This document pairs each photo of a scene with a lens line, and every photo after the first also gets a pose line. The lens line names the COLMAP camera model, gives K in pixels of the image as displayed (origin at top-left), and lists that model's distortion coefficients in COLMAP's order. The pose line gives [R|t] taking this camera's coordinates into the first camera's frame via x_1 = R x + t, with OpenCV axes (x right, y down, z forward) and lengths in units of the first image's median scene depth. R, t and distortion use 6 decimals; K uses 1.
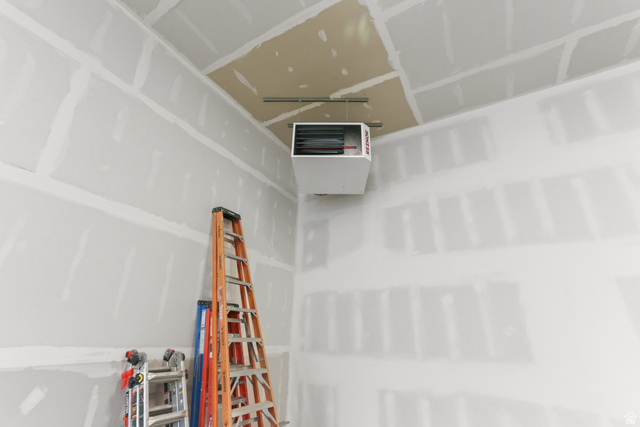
lens RADIAL K [[308.7, 0, 320.5], [0, 308.7, 212.5], [0, 0, 1]] dist [-0.036134, 0.002751]
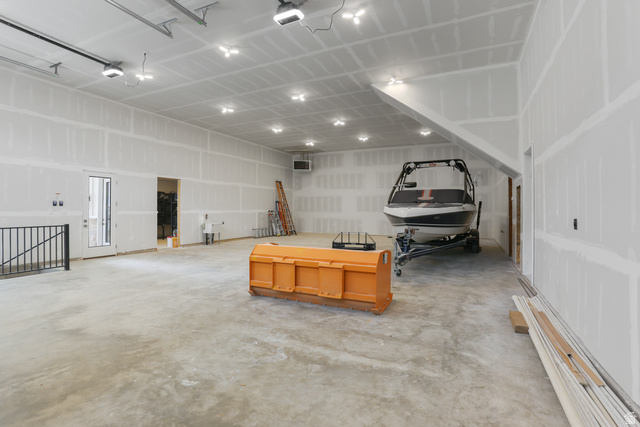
lens RADIAL K [[308.7, 0, 320.5], [0, 308.7, 211.5], [0, 0, 1]] dist [-0.036134, 0.002751]
pose [[0.997794, -0.009408, 0.065718, 0.001892], [-0.016744, 0.922243, 0.386247, -1.236982], [-0.064241, -0.386495, 0.920051, -3.064584]]
